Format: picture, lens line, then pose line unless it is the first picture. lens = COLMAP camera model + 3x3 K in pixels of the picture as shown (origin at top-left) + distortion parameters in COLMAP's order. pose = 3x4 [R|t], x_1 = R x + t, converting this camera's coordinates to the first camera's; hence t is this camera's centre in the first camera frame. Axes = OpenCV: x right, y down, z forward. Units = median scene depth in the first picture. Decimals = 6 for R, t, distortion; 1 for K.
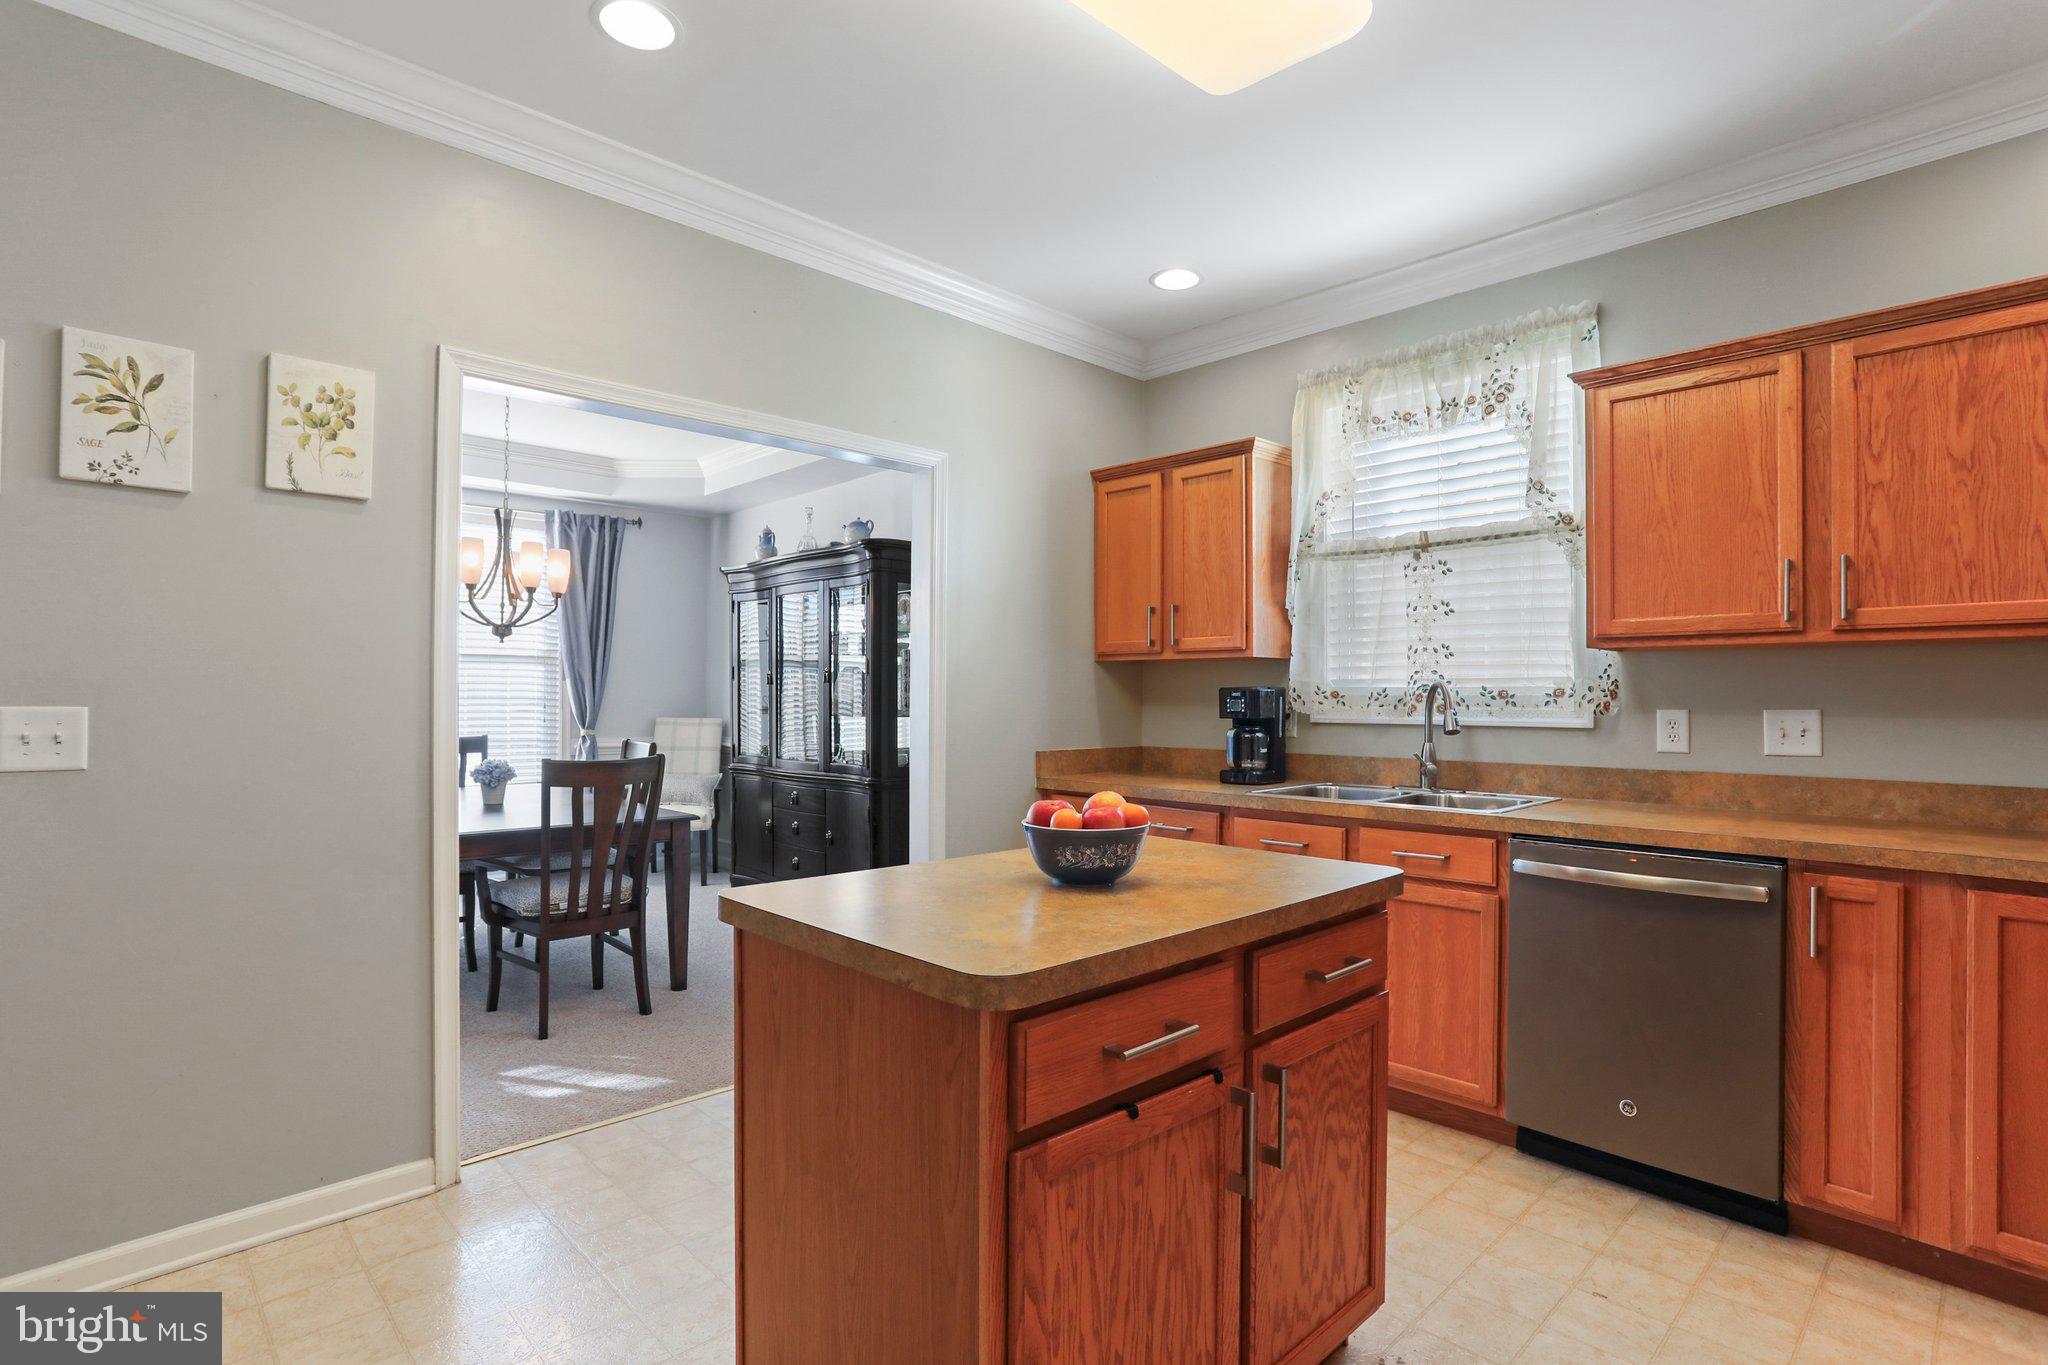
lens RADIAL K [[996.5, 0, 1024.6], [0, 996.5, 688.4], [0, 0, 1]] dist [-0.036329, 0.019423]
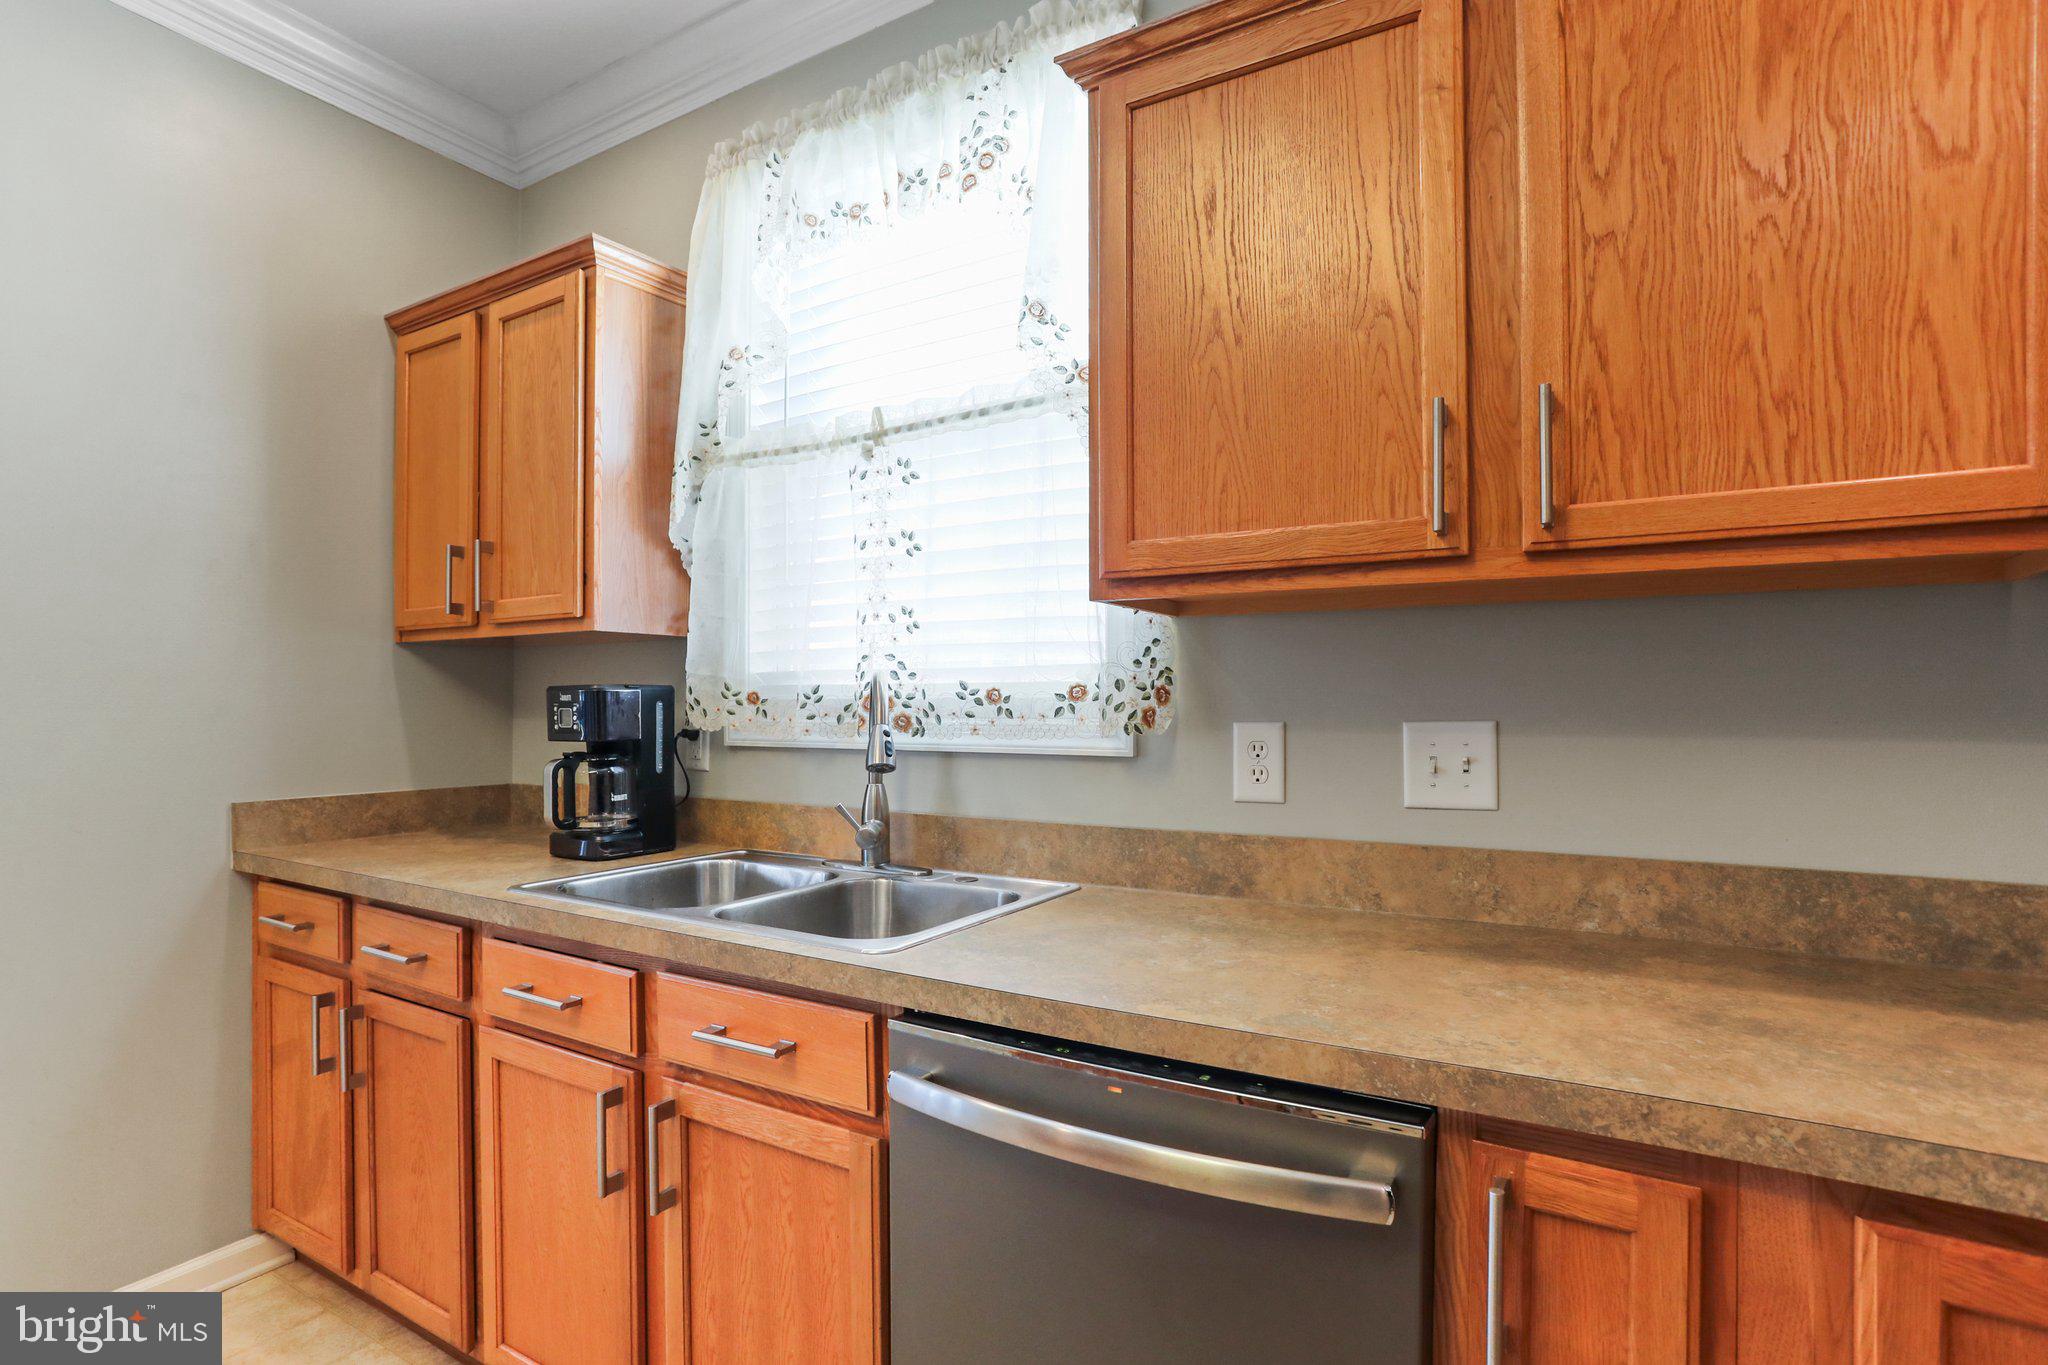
lens RADIAL K [[996.5, 0, 1006.7], [0, 996.5, 698.5], [0, 0, 1]] dist [-0.036329, 0.019423]
pose [[0.971029, -0.002850, 0.238944, 0.420293], [0.002443, 0.999995, 0.002002, 0.007262], [-0.238948, -0.001360, 0.971031, 0.535109]]
